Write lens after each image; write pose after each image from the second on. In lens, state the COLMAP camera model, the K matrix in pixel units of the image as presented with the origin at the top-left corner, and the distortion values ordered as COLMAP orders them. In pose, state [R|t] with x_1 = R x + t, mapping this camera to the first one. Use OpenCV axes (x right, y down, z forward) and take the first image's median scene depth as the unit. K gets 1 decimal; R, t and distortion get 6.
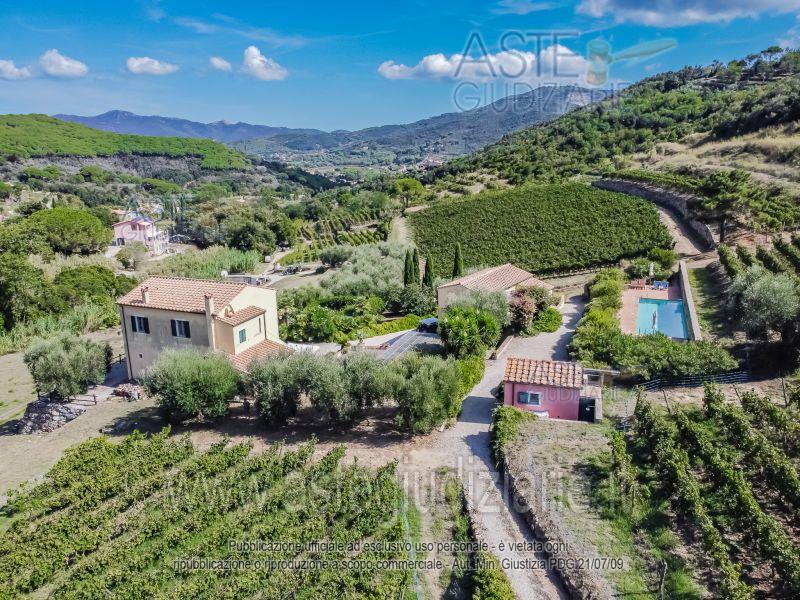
lens RADIAL K [[600.6, 0, 403.8], [0, 600.6, 298.1], [0, 0, 1]] dist [0.006239, -0.007833]
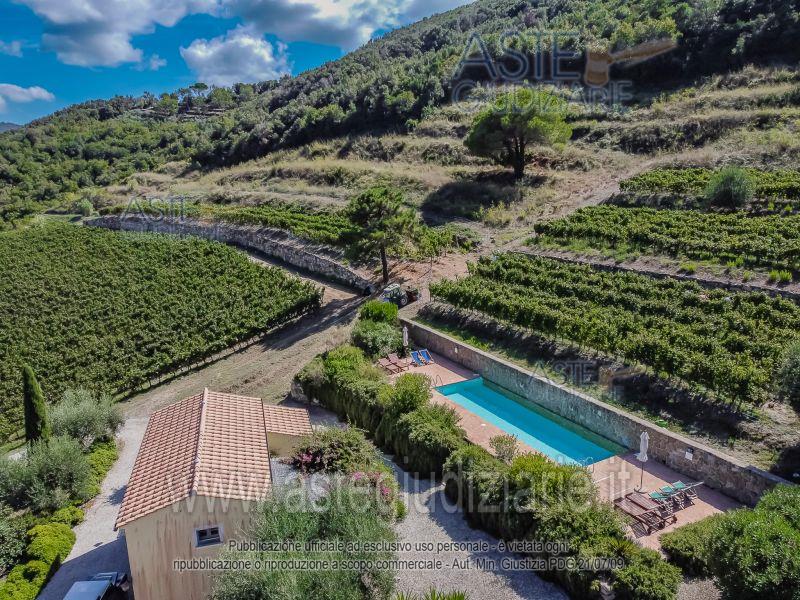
lens RADIAL K [[600.6, 0, 399.4], [0, 600.6, 296.8], [0, 0, 1]] dist [0.006239, -0.007833]
pose [[0.633413, -0.167559, 0.755455, -0.015408], [0.212366, 0.976431, 0.038513, -0.022848], [-0.744103, 0.136039, 0.654068, 0.110553]]
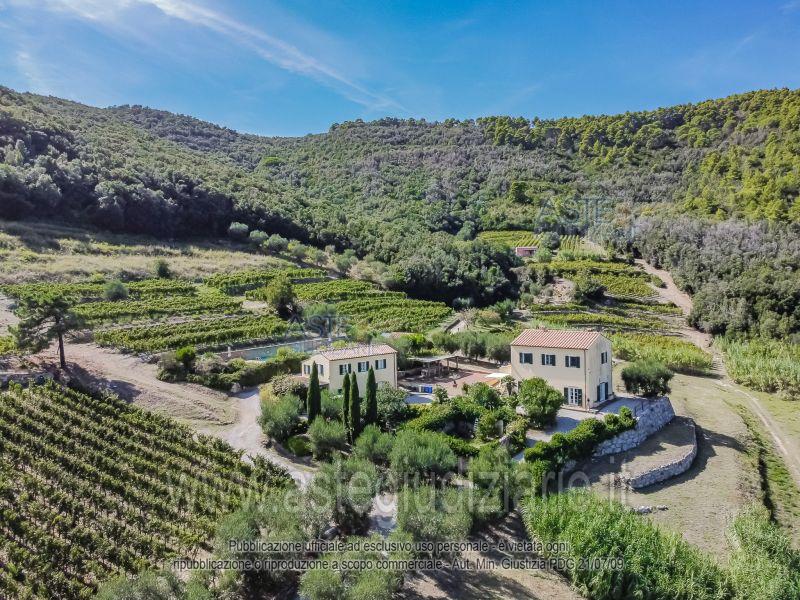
lens RADIAL K [[600.6, 0, 397.3], [0, 600.6, 295.9], [0, 0, 1]] dist [0.006239, -0.007833]
pose [[-0.950722, 0.032532, 0.308332, -0.068982], [0.120418, 0.955152, 0.270525, -0.093673], [-0.285703, 0.294323, -0.912002, 0.403457]]
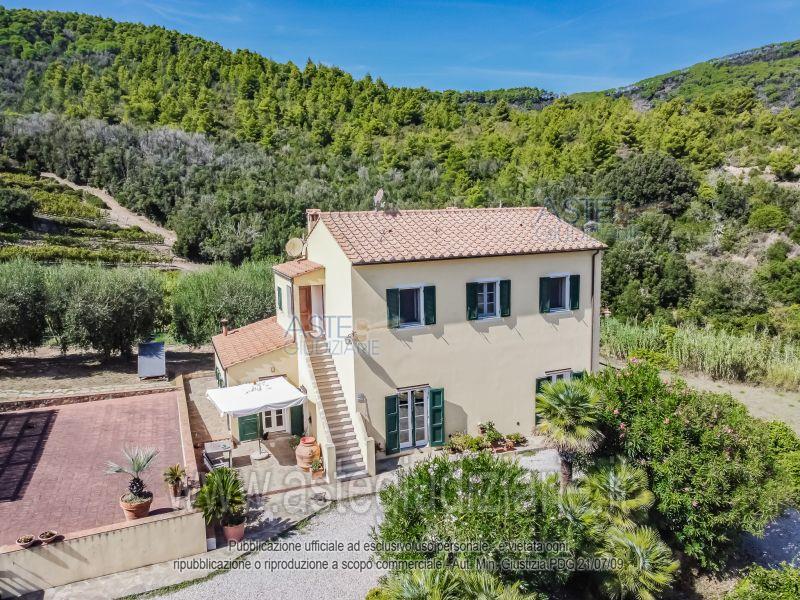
lens RADIAL K [[600.6, 0, 398.4], [0, 600.6, 296.9], [0, 0, 1]] dist [0.006239, -0.007833]
pose [[-0.730528, 0.134199, -0.669566, 0.002464], [-0.137238, 0.931644, 0.336459, -0.020097], [0.668950, 0.337683, -0.662175, 0.215505]]
